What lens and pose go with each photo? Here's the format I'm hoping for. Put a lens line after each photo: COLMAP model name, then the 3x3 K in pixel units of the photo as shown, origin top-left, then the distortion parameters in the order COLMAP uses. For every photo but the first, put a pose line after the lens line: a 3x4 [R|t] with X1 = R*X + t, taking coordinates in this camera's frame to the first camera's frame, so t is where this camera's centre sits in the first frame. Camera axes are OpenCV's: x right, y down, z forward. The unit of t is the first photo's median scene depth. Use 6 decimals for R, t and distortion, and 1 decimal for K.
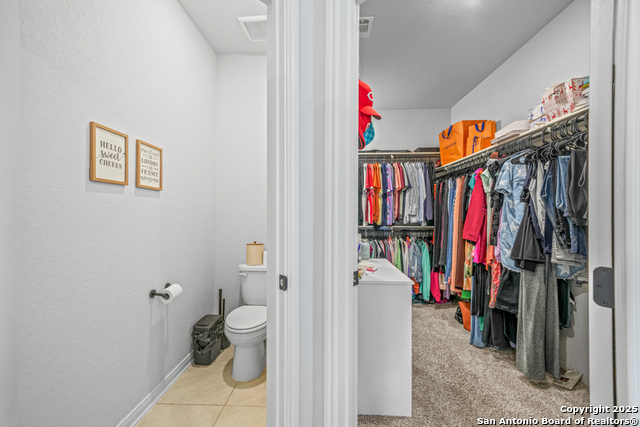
lens RADIAL K [[279.2, 0, 317.7], [0, 279.2, 212.1], [0, 0, 1]] dist [0.024518, 0.000106]
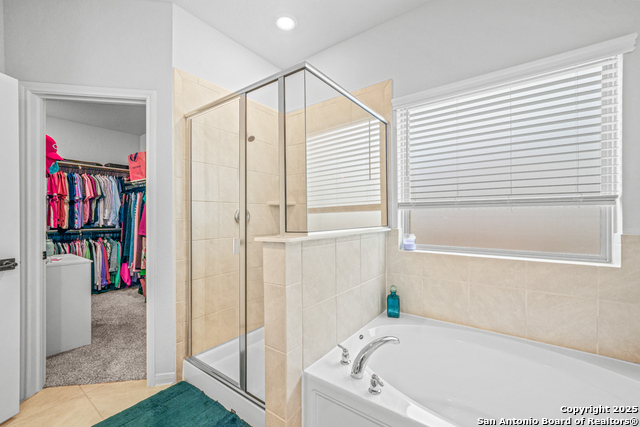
lens RADIAL K [[257.6, 0, 315.4], [0, 257.6, 210.0], [0, 0, 1]] dist [0.002150, 0.000938]
pose [[0.555230, 0.005104, 0.831681, -0.074483], [0.009034, 0.999885, -0.012167, -0.007031], [-0.831647, 0.014269, 0.555121, -0.366254]]
